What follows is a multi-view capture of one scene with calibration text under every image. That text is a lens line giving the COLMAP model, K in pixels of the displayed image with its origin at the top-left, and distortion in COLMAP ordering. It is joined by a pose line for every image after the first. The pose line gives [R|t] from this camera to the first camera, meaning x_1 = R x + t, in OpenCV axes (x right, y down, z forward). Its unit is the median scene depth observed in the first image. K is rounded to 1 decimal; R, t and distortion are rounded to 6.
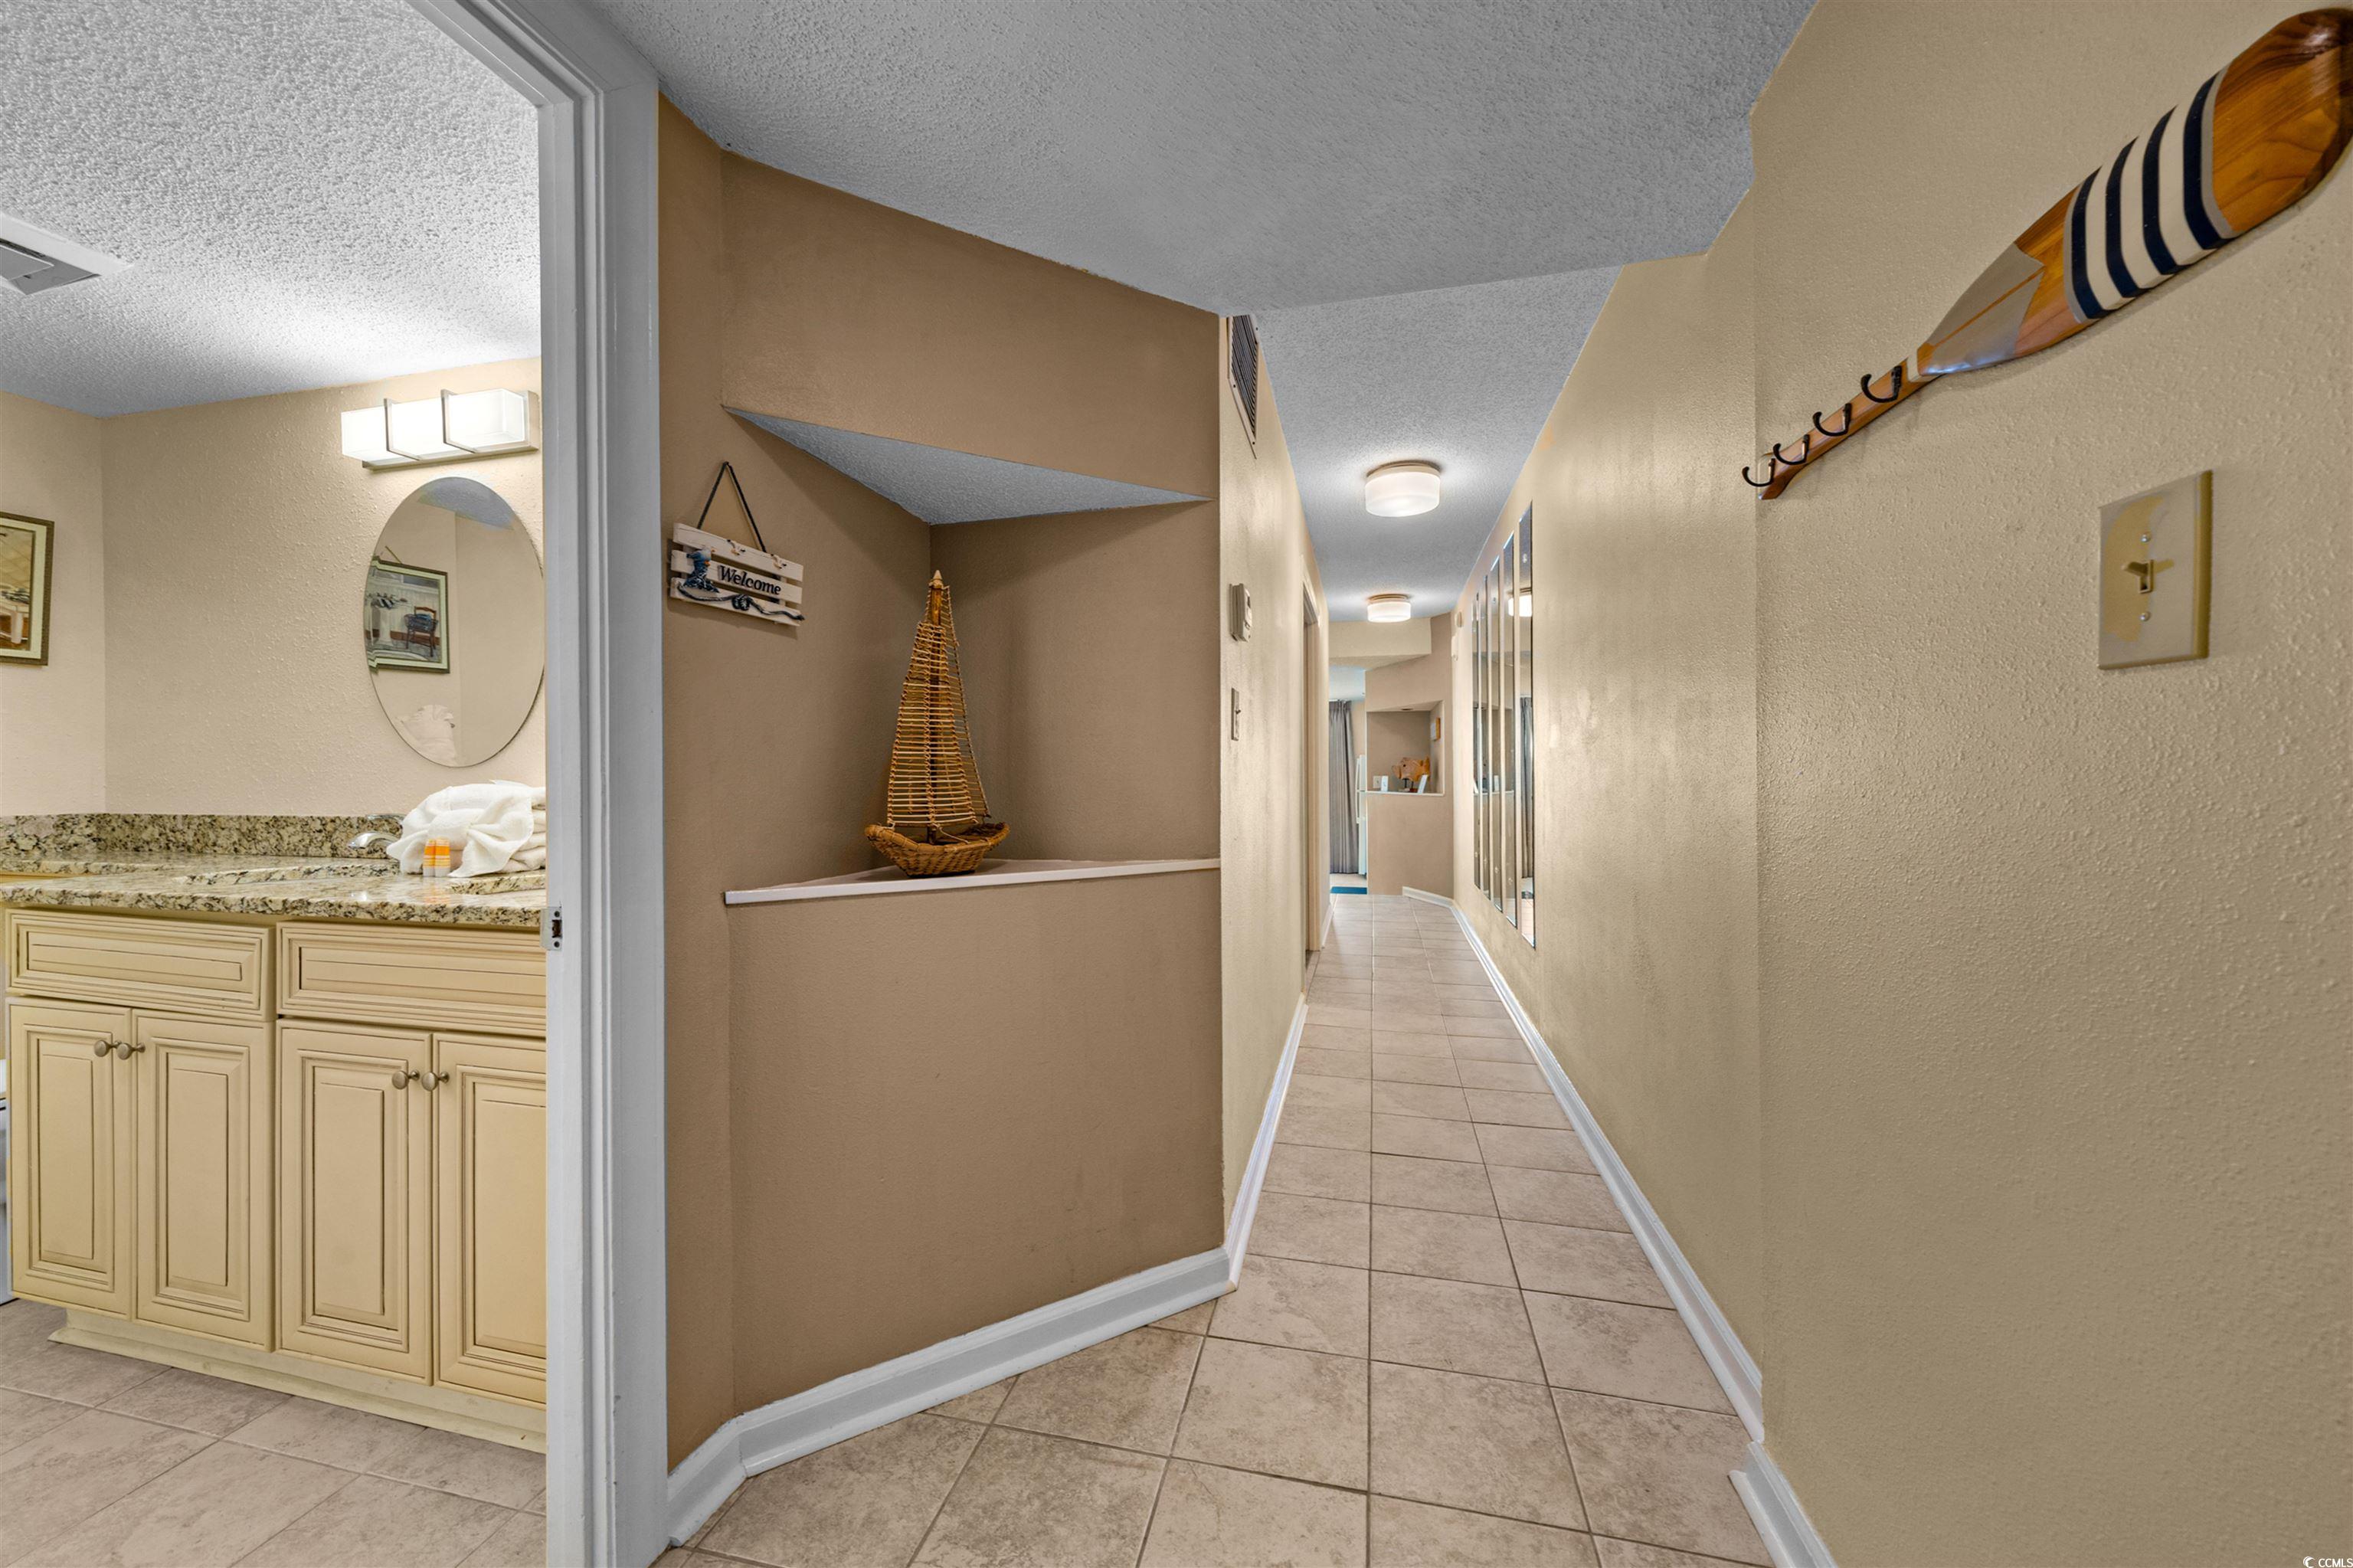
lens RADIAL K [[831.3, 0, 1149.0], [0, 831.3, 775.5], [0, 0, 1]] dist [0.010184, -0.000187]
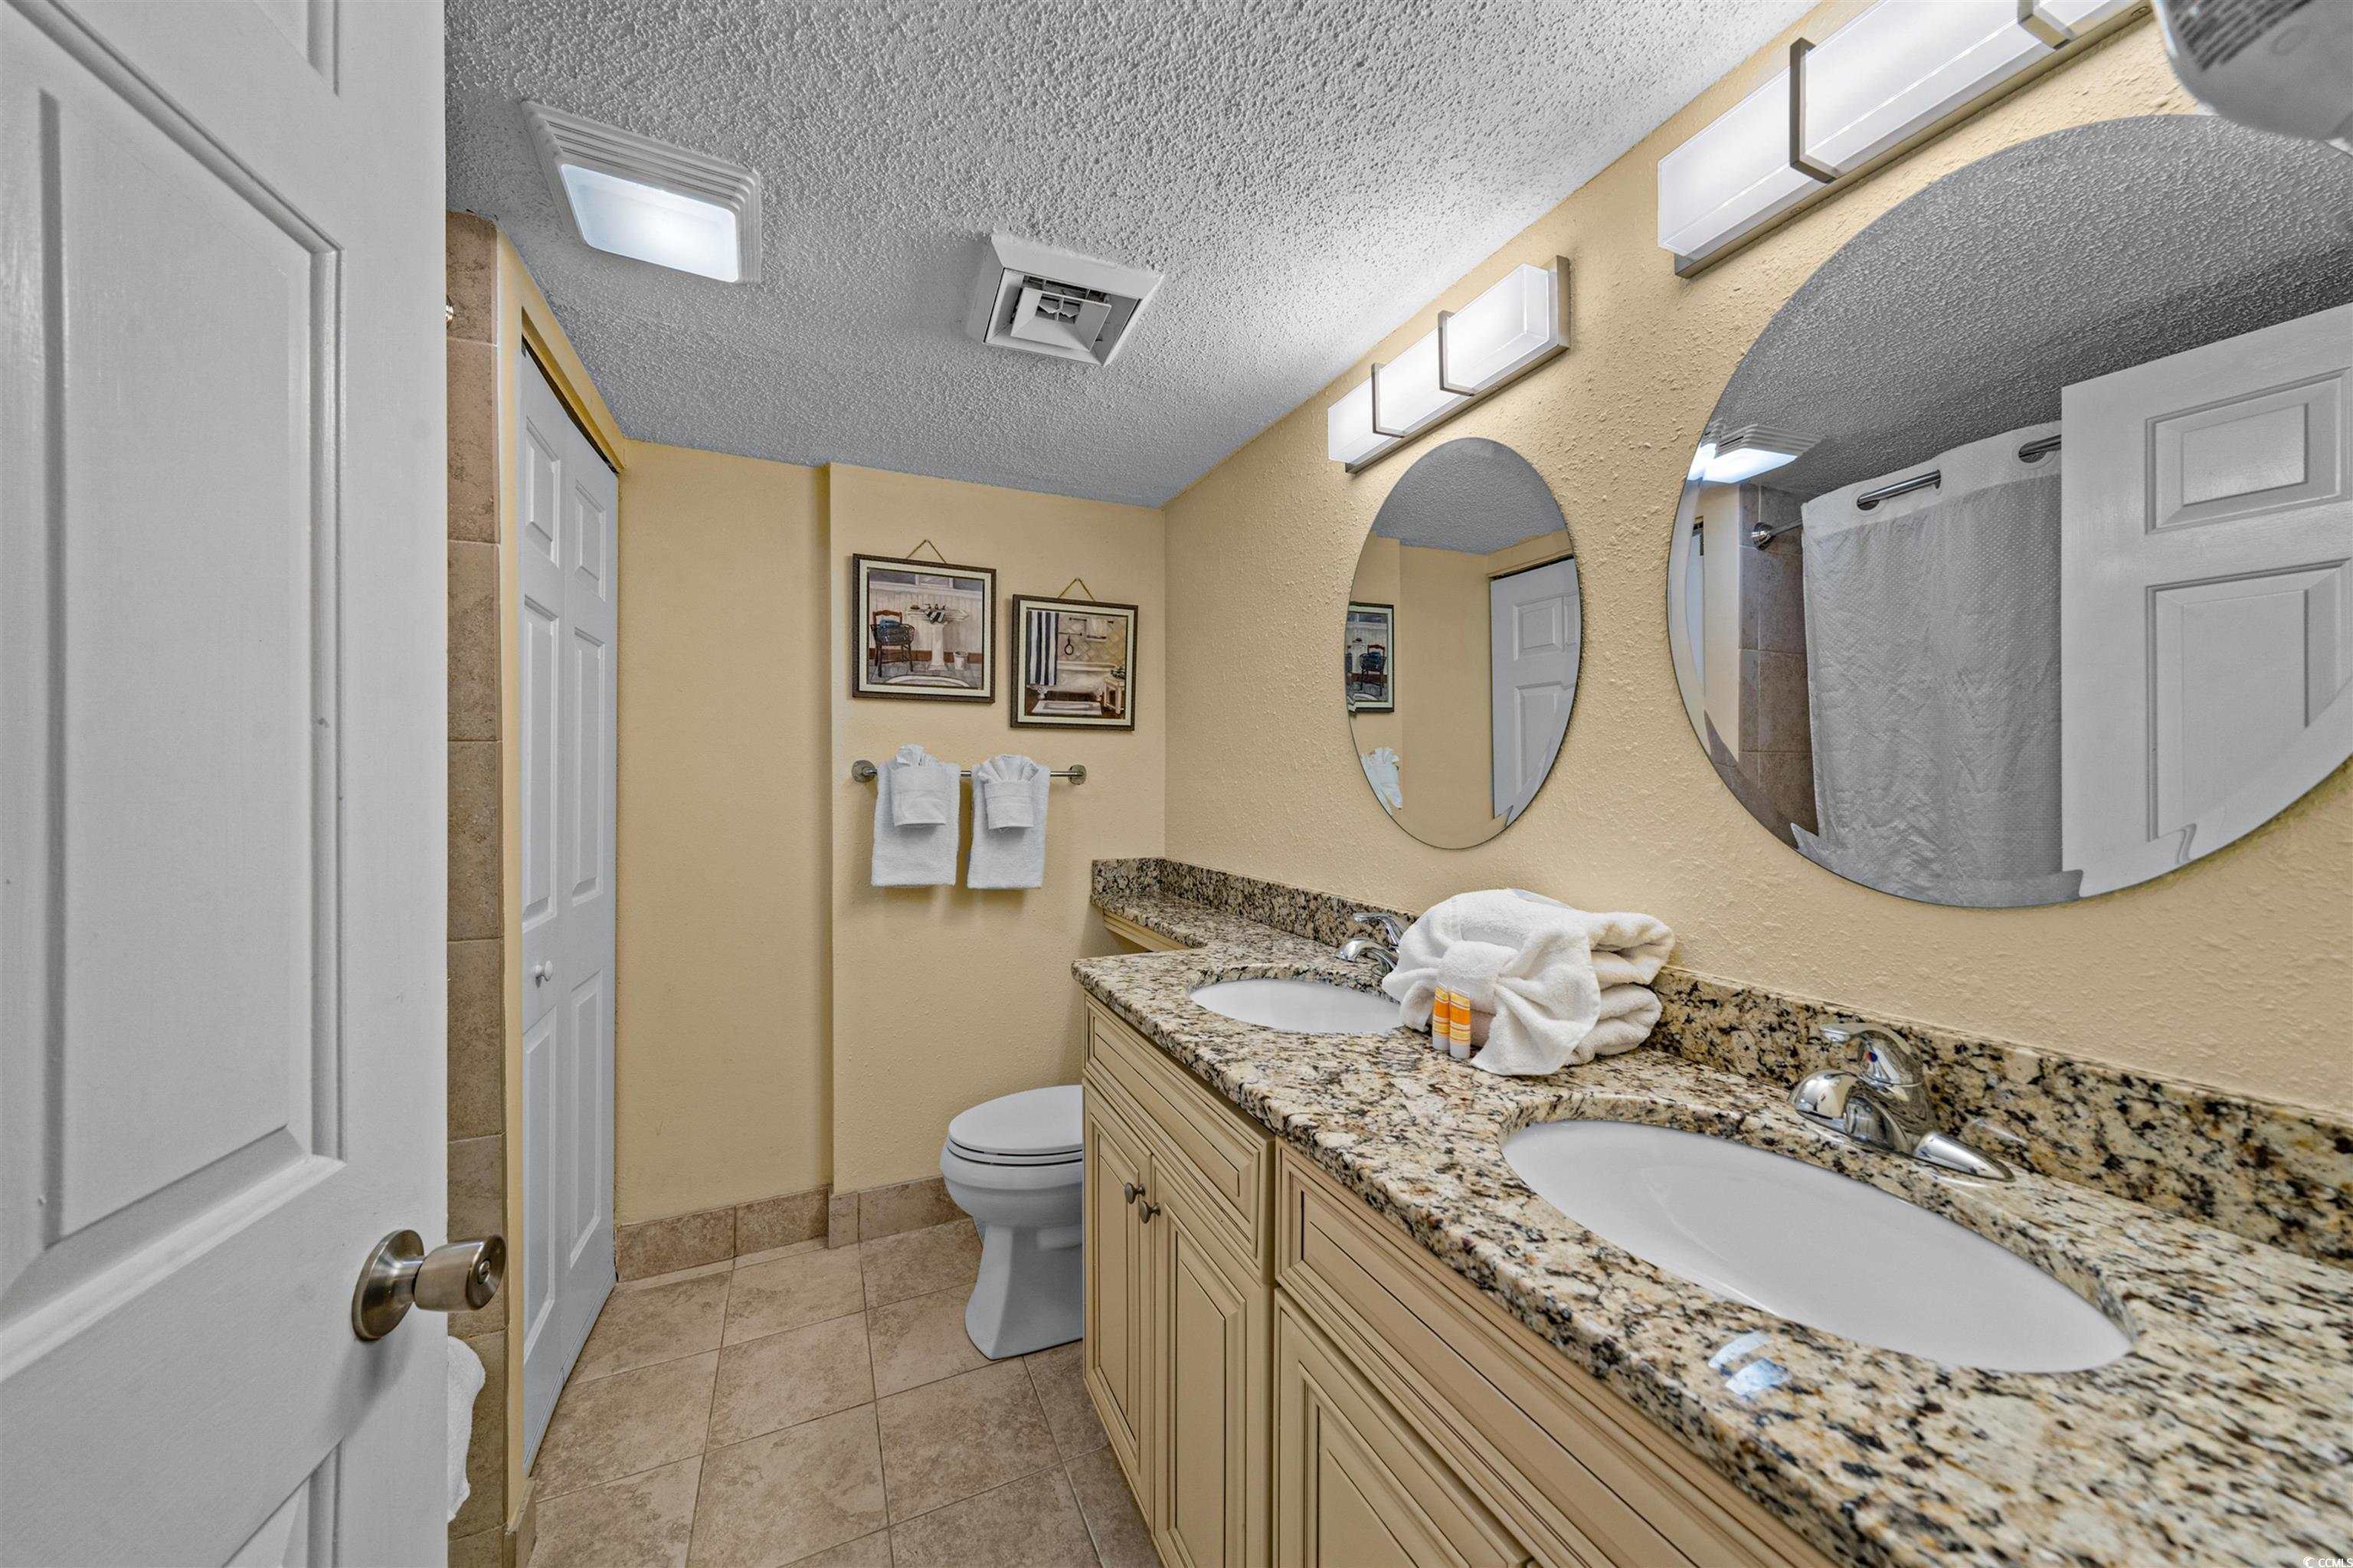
lens RADIAL K [[831.3, 0, 1184.1], [0, 831.3, 776.8], [0, 0, 1]] dist [0.010184, -0.000187]
pose [[0.621356, -0.002131, -0.783525, -0.416824], [-0.008229, 0.999923, -0.009246, -0.064388], [0.783485, 0.012193, 0.621291, 0.391446]]
